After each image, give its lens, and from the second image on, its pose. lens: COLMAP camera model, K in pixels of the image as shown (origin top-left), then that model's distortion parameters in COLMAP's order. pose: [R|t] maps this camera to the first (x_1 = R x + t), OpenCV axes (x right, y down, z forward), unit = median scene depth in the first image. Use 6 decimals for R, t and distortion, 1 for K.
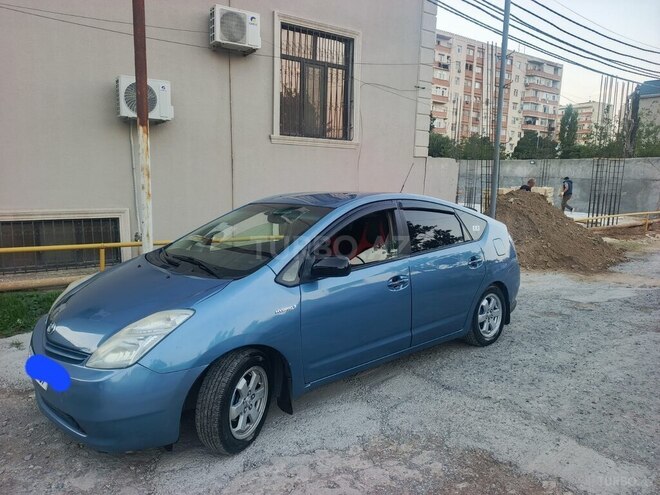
lens RADIAL K [[467.8, 0, 328.4], [0, 467.8, 248.1], [0, 0, 1]] dist [0.013366, -0.008812]
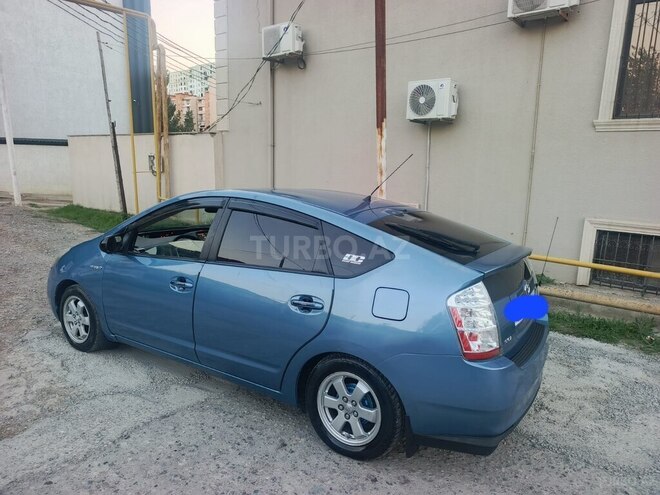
lens RADIAL K [[467.8, 0, 328.4], [0, 467.8, 248.1], [0, 0, 1]] dist [0.013366, -0.008812]
pose [[0.287937, 0.159726, -0.944235, 0.706363], [-0.166517, 0.979323, 0.114883, -0.097086], [0.943061, 0.124152, 0.308581, 0.627235]]
